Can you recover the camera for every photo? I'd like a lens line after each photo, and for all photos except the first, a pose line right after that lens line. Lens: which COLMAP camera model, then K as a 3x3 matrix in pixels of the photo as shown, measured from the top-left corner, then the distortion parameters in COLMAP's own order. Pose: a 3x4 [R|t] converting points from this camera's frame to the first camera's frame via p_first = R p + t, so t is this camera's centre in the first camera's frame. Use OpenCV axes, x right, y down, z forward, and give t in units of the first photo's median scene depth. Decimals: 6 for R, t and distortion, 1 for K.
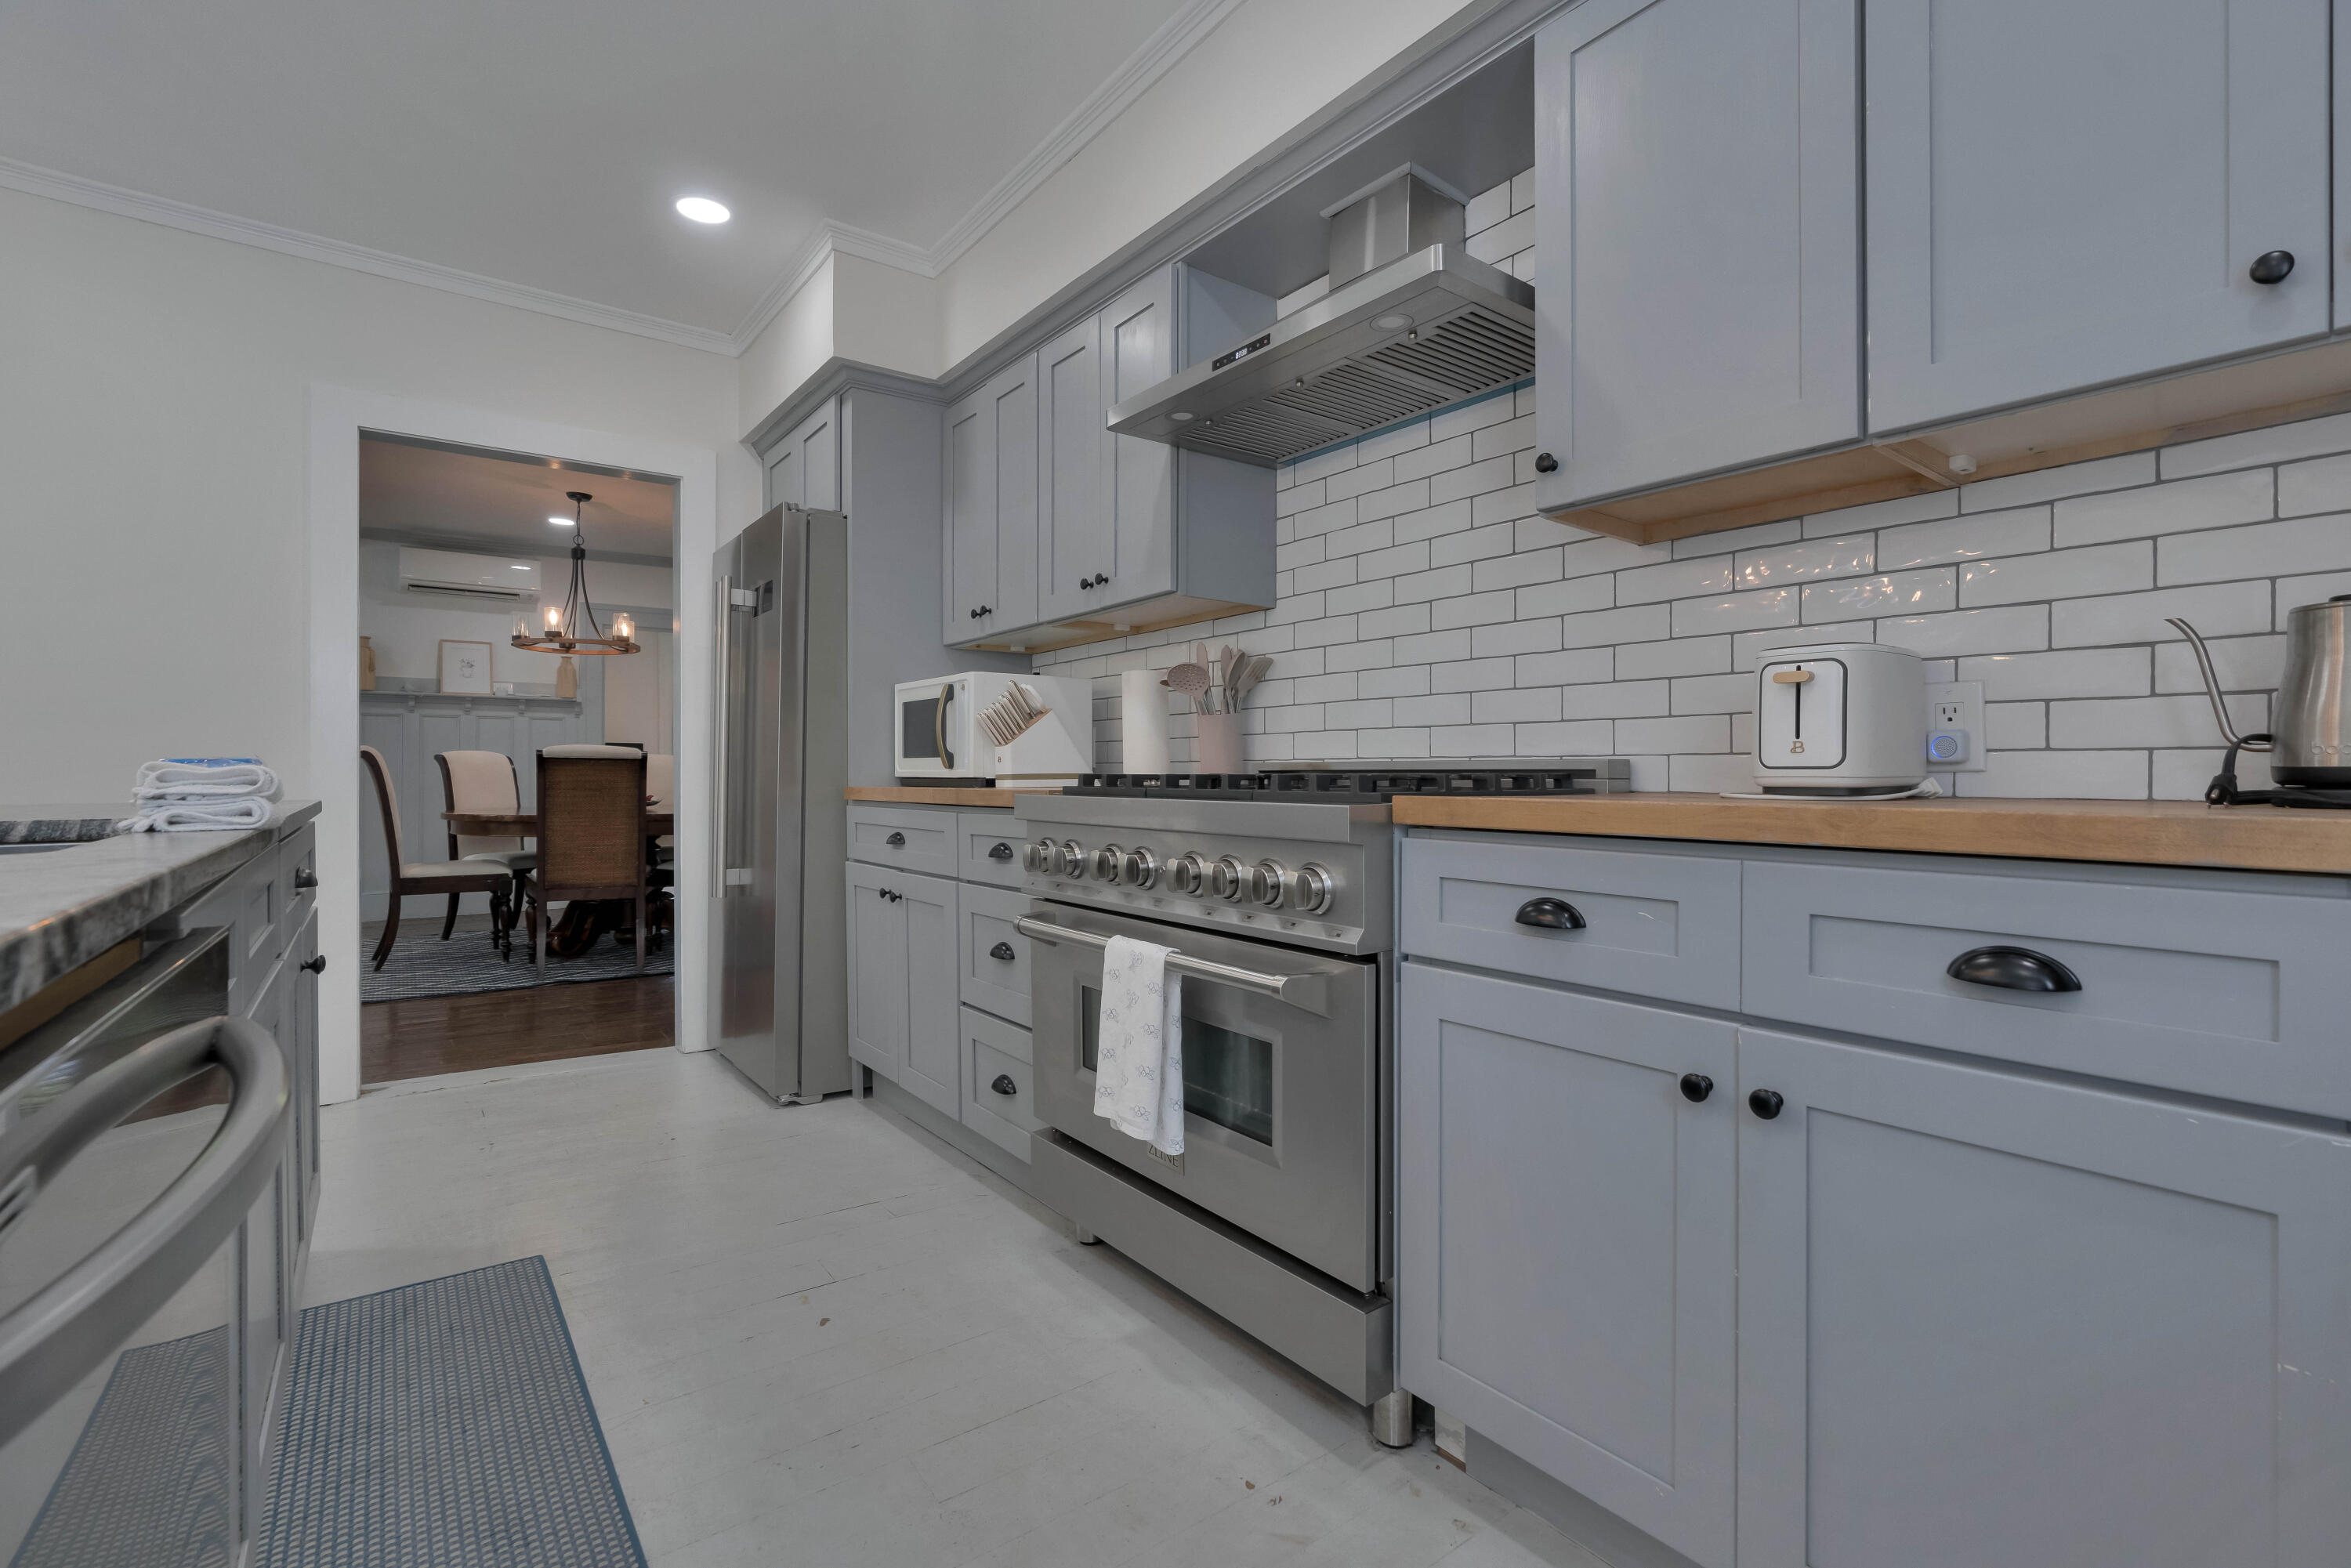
lens RADIAL K [[1046.8, 0, 1175.5], [0, 1046.8, 784.0], [0, 0, 1]] dist [-0.013052, 0.006961]
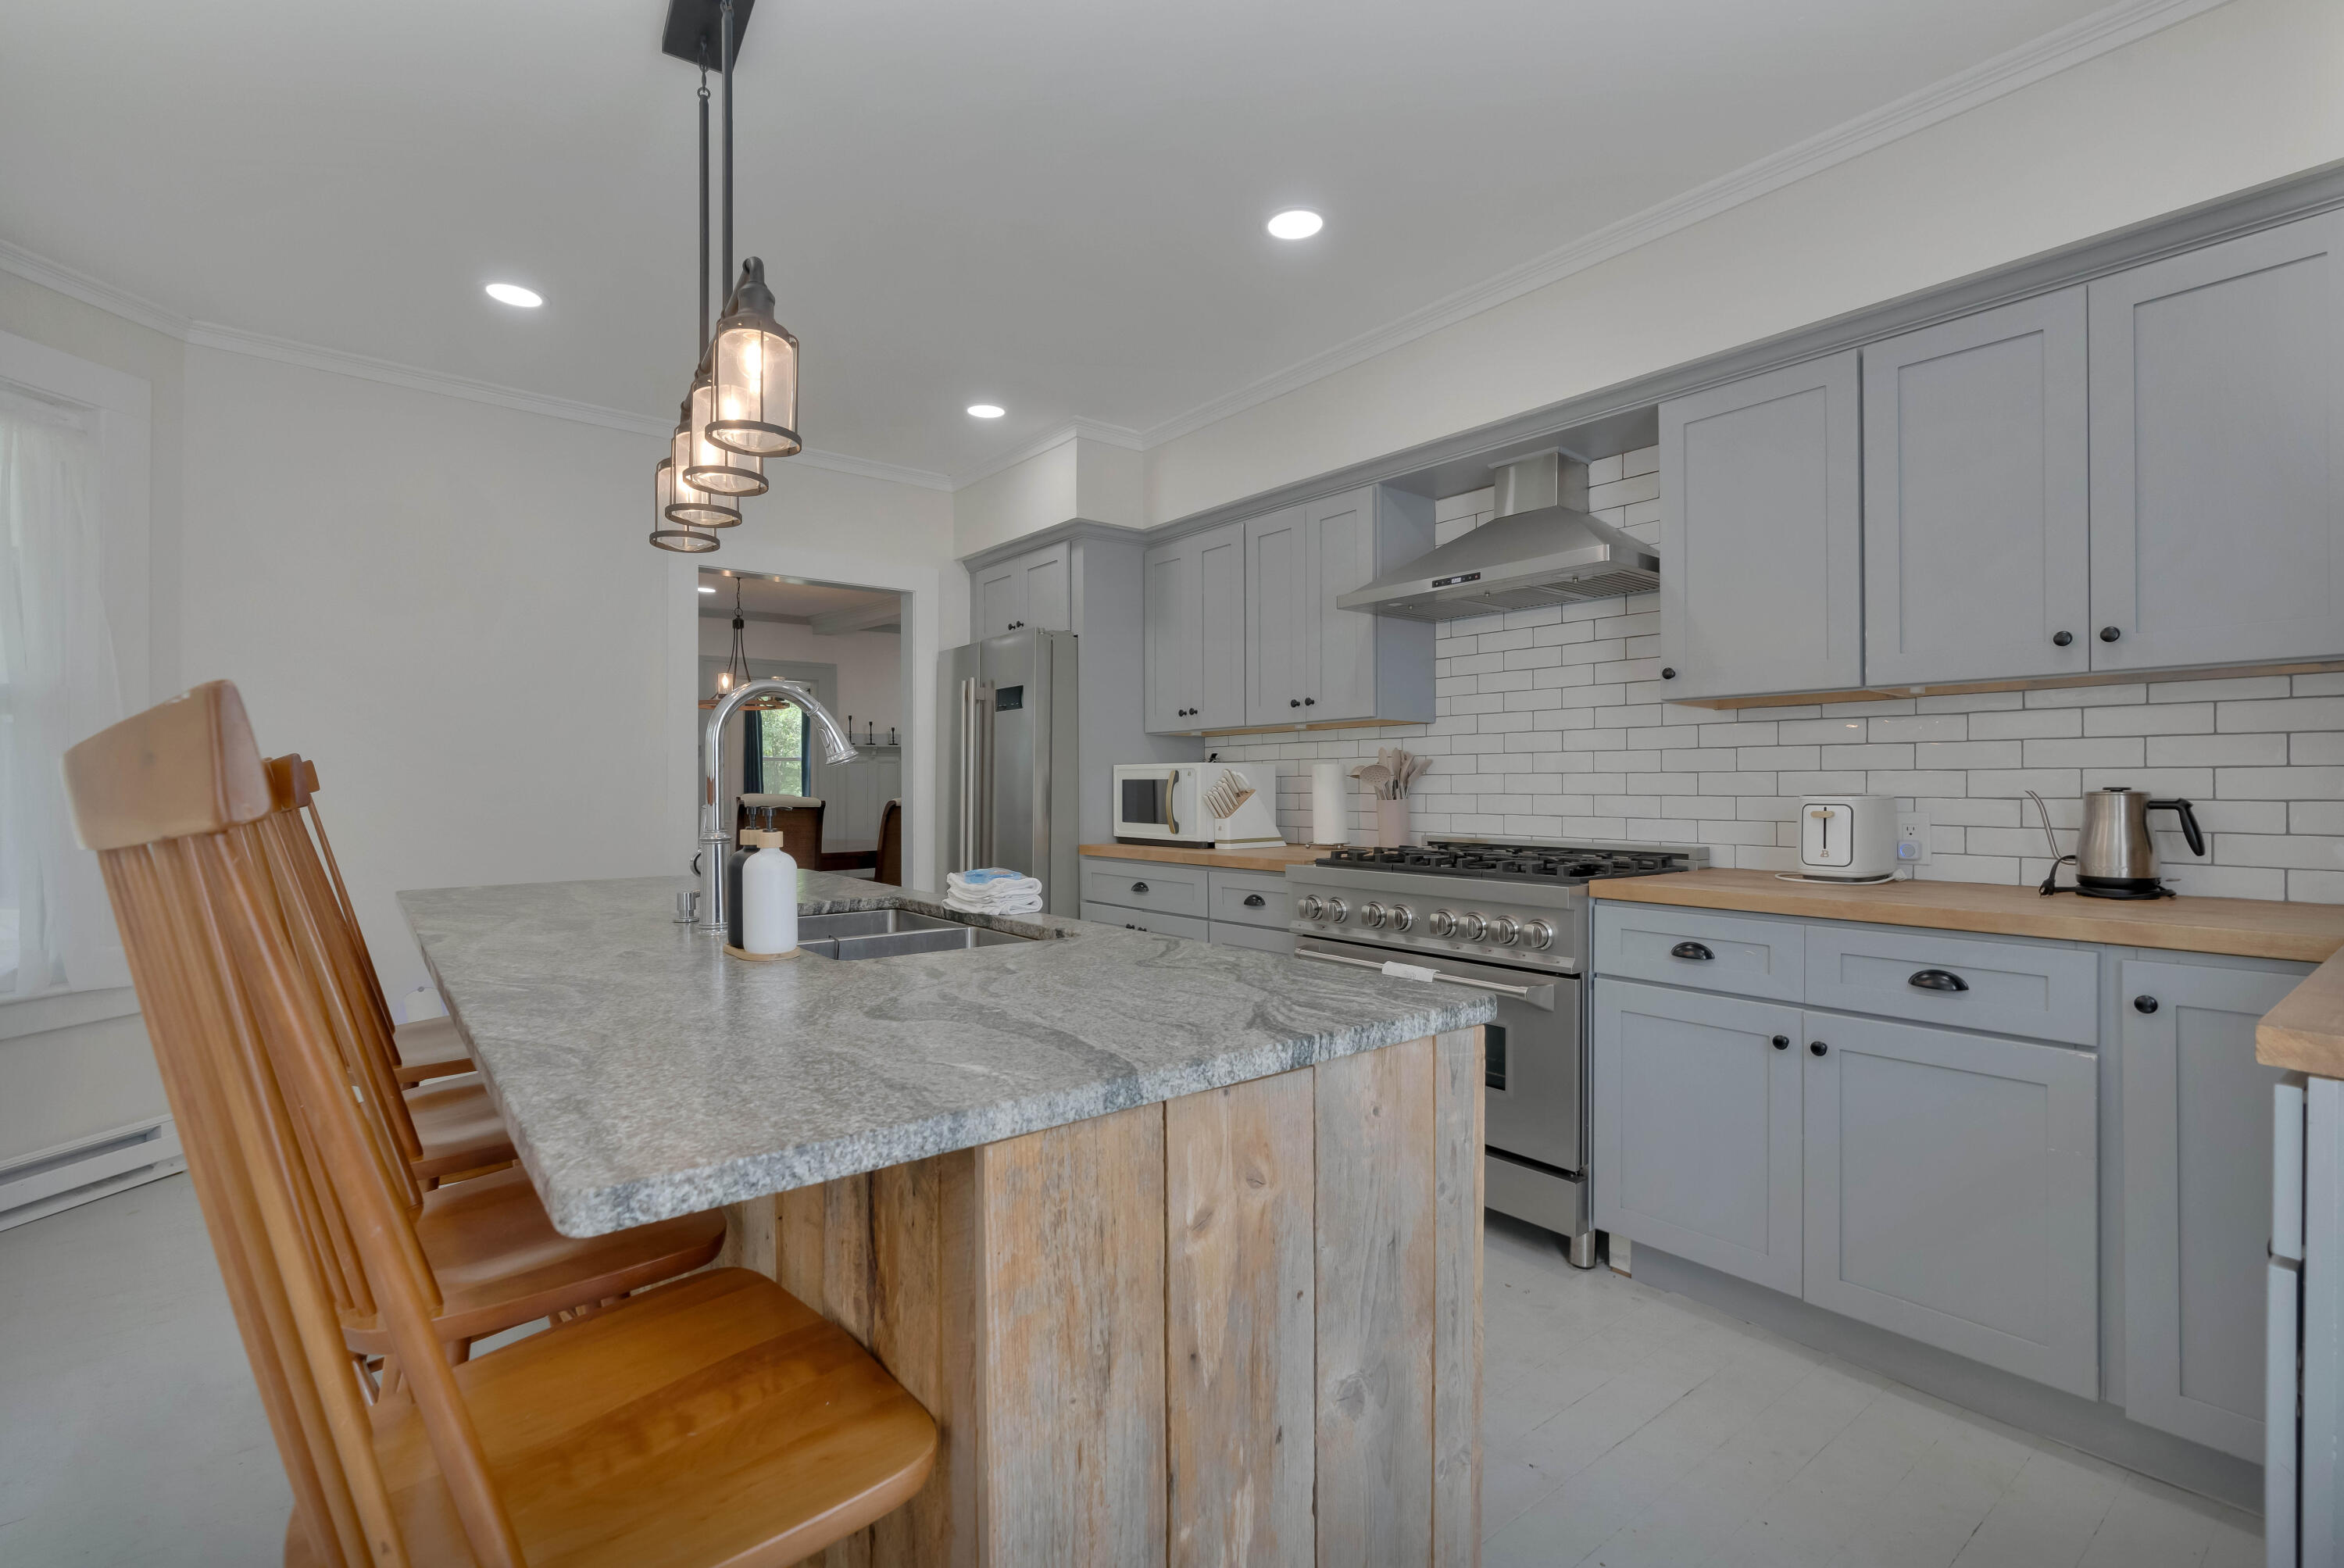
lens RADIAL K [[1058.4, 0, 1176.6], [0, 1058.4, 798.5], [0, 0, 1]] dist [-0.000188, 0.000015]
pose [[0.999517, -0.000869, 0.031076, -0.383840], [0.000813, 0.999998, 0.001800, -0.093118], [-0.031078, -0.001774, 0.999515, -0.521363]]
